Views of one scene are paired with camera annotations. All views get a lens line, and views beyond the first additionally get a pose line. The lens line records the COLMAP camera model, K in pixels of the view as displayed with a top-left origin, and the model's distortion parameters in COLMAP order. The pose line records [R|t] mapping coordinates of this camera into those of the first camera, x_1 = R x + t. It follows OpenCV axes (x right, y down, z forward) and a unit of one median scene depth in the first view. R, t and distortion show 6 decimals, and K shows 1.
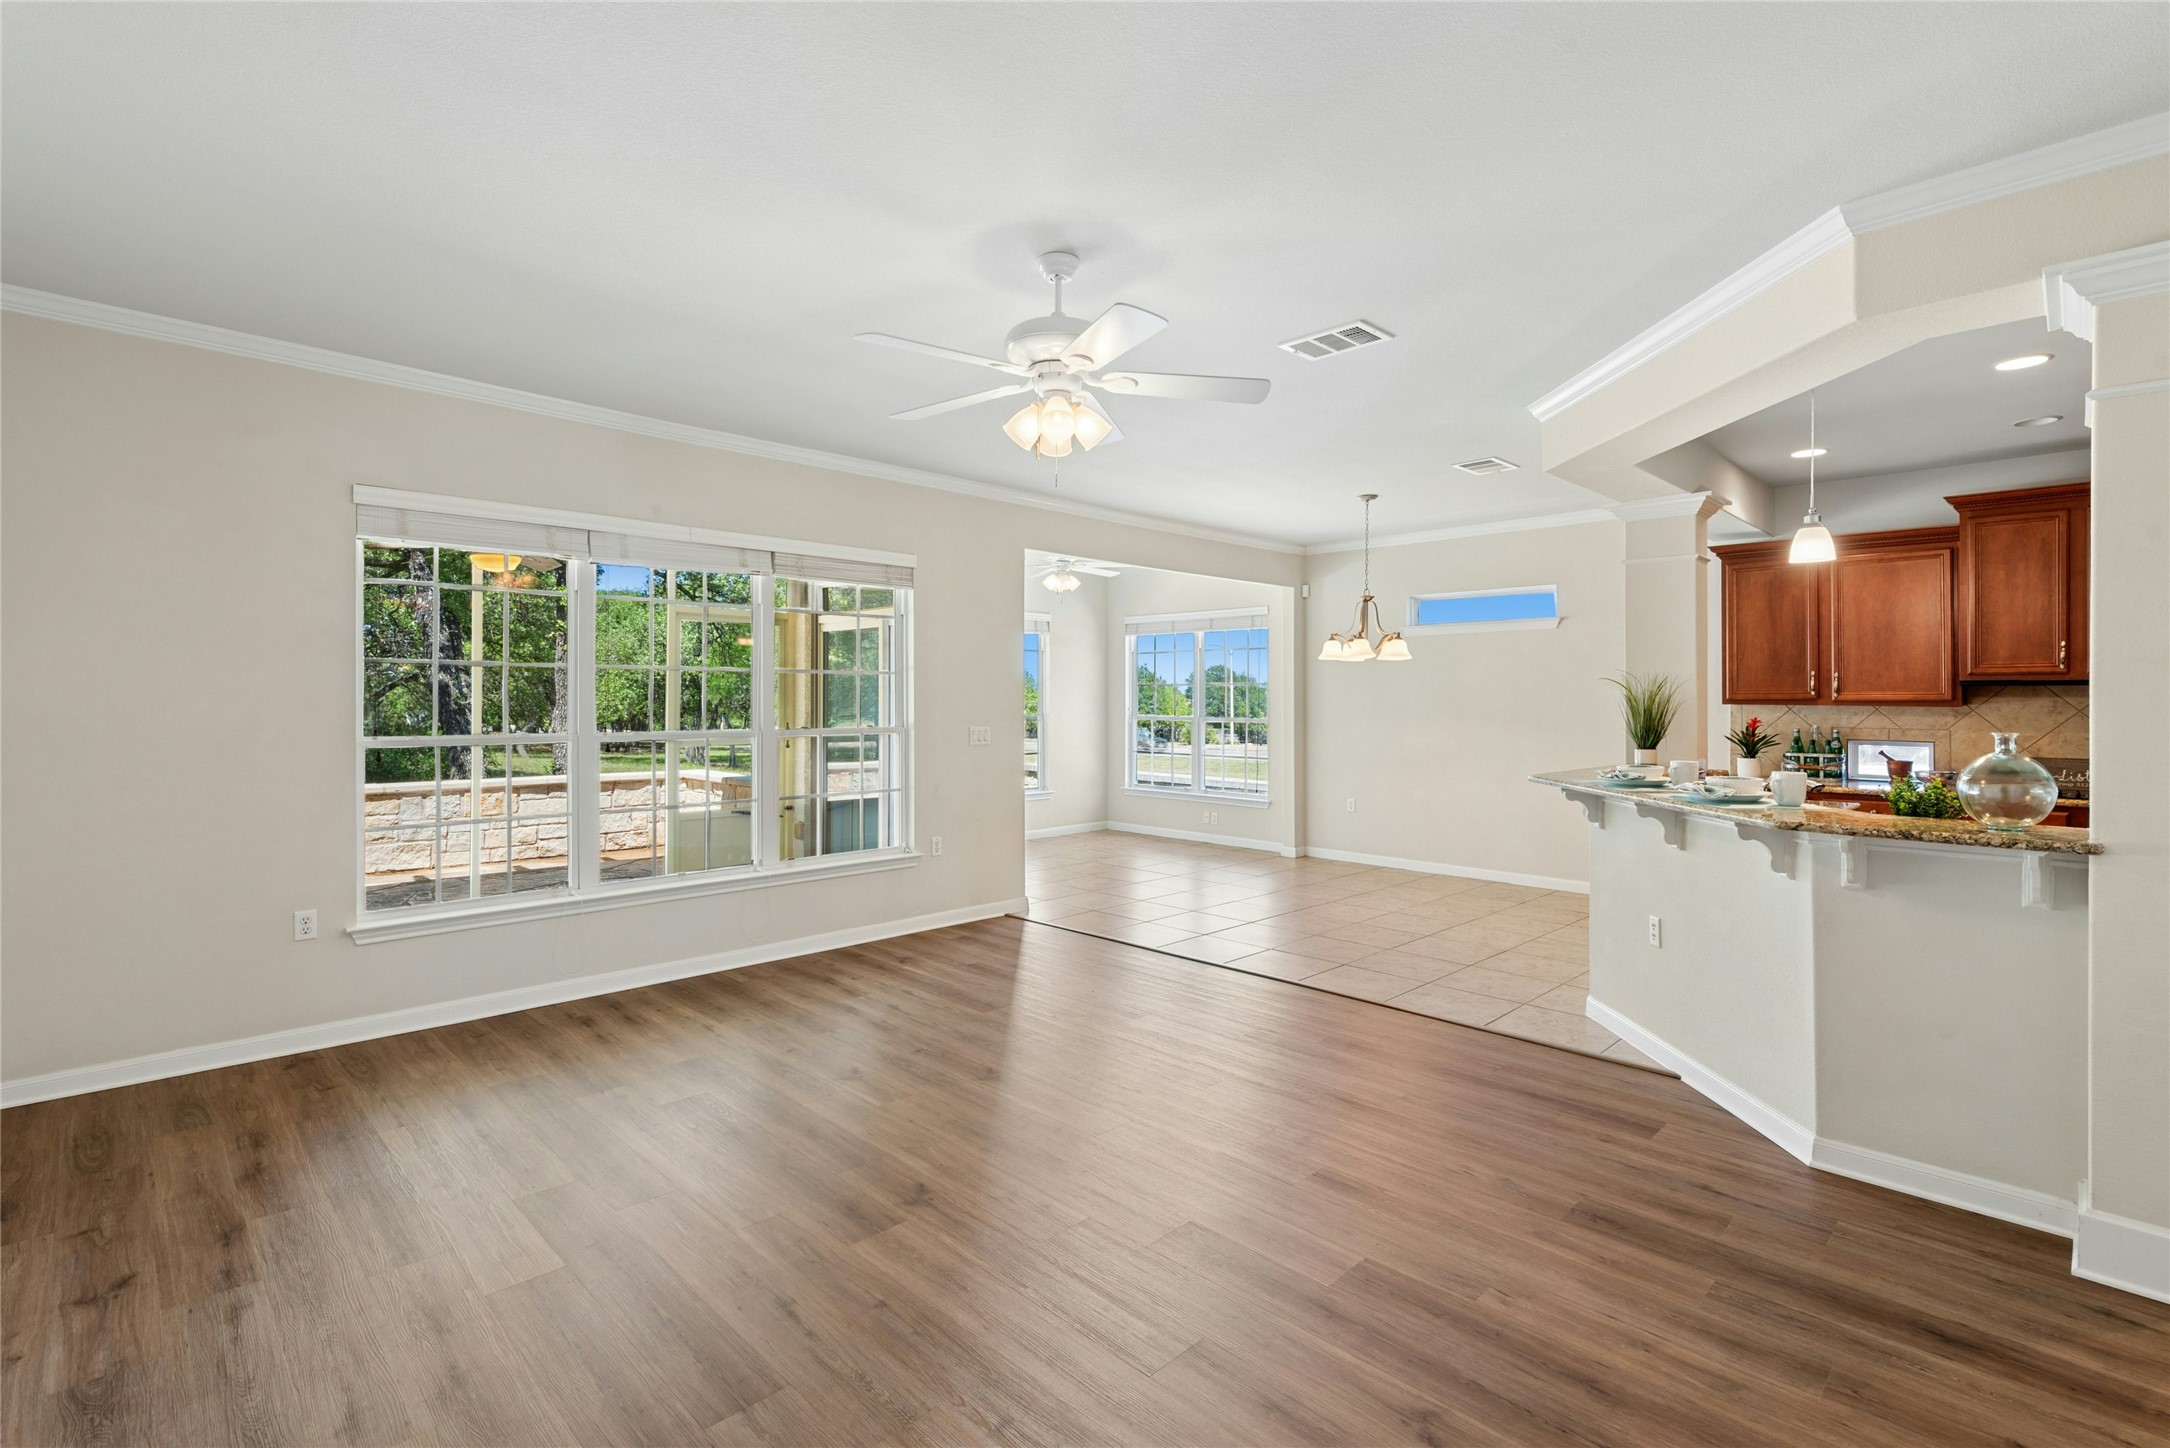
lens RADIAL K [[986.5, 0, 1085.0], [0, 986.5, 724.0], [0, 0, 1]] dist [0.000990, 0.000067]
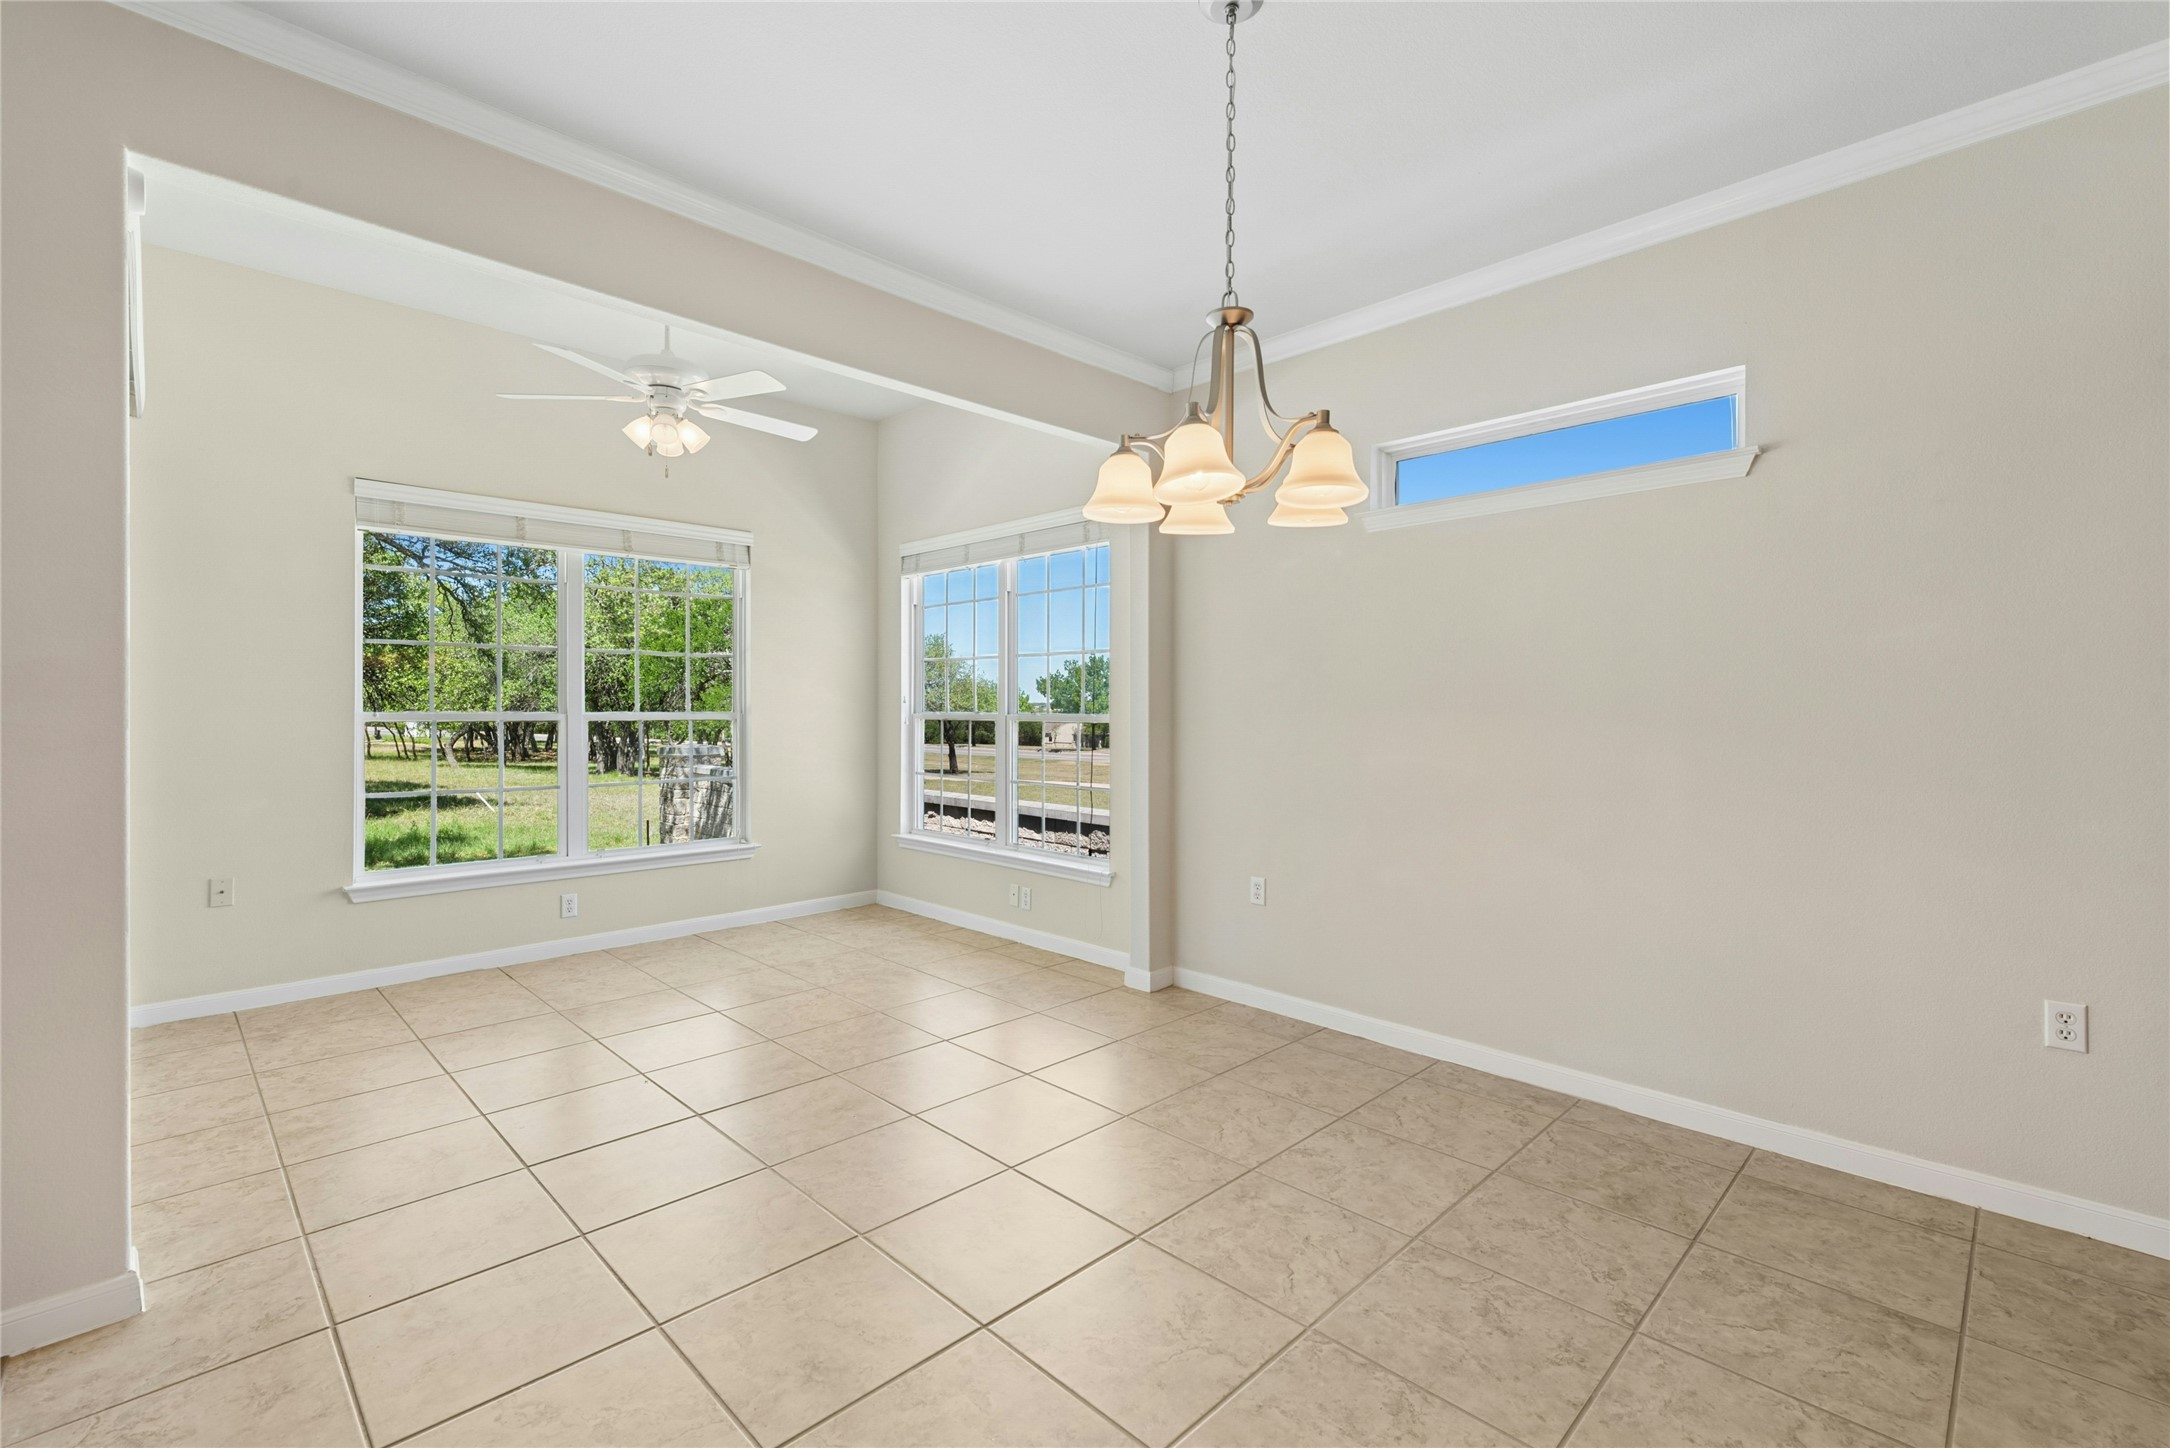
lens RADIAL K [[986.5, 0, 1085.0], [0, 986.5, 724.0], [0, 0, 1]] dist [0.000990, 0.000067]
pose [[0.999833, -0.001814, 0.018162, 0.170080], [0.001902, 0.999987, -0.004812, 0.002545], [-0.018153, 0.004846, 0.999823, 0.498951]]
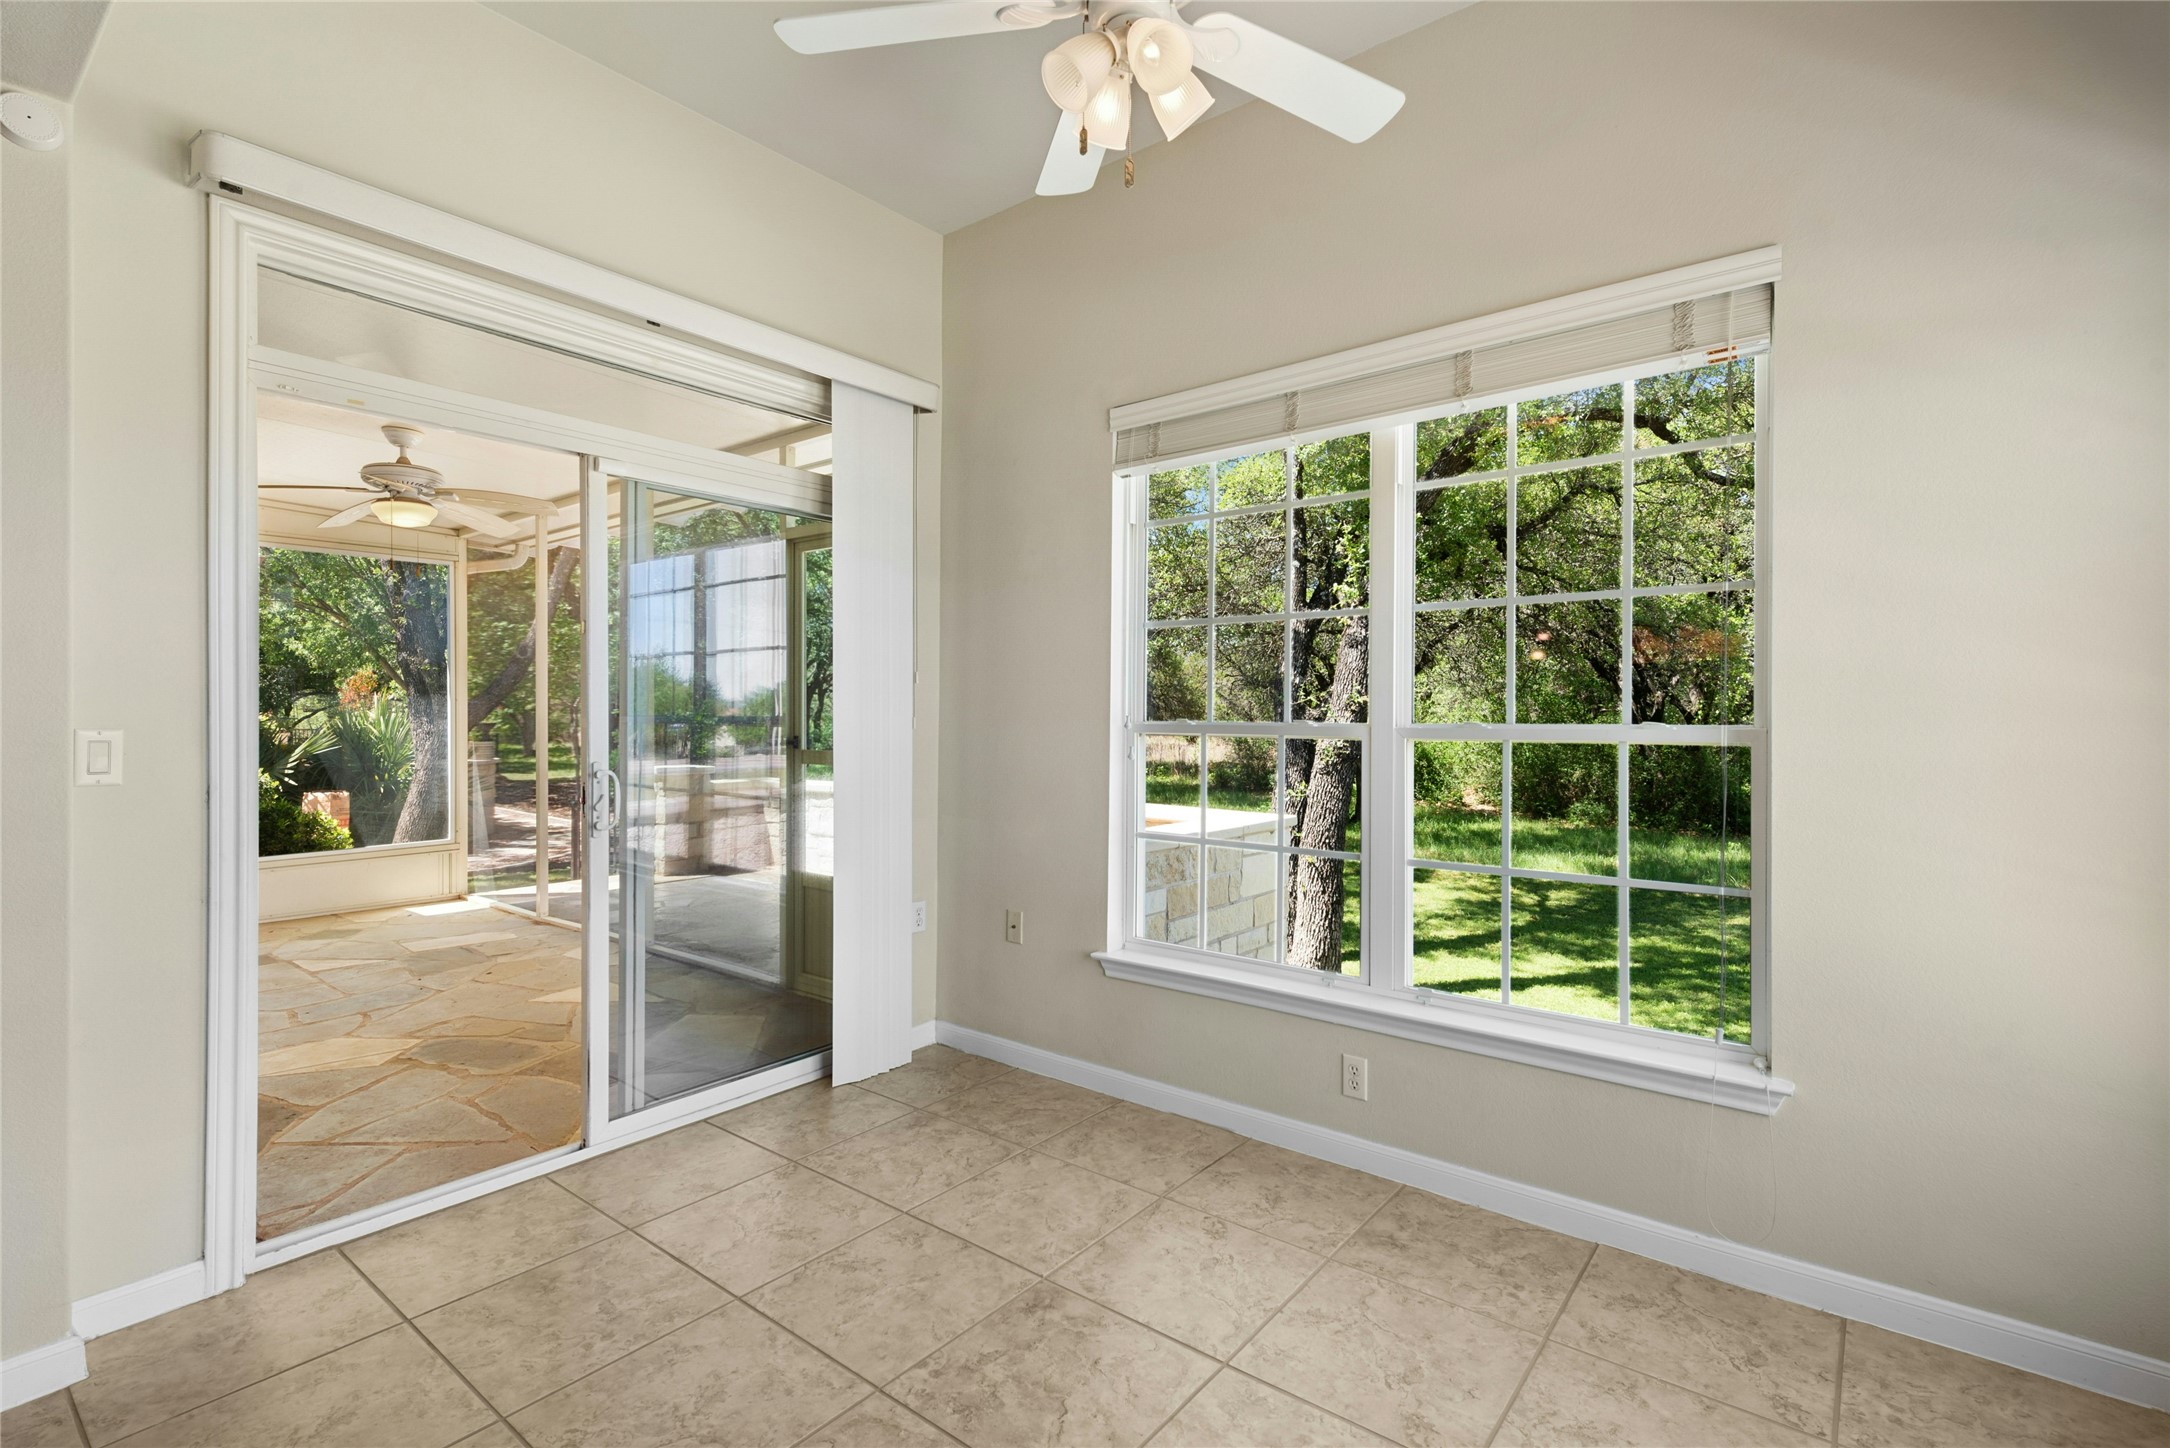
lens RADIAL K [[986.5, 0, 1085.0], [0, 986.5, 724.0], [0, 0, 1]] dist [0.000990, 0.000067]
pose [[0.137408, 0.000985, -0.990514, 0.179595], [-0.020136, 0.999796, -0.001799, -0.005662], [0.990310, 0.020192, 0.137400, 0.974697]]
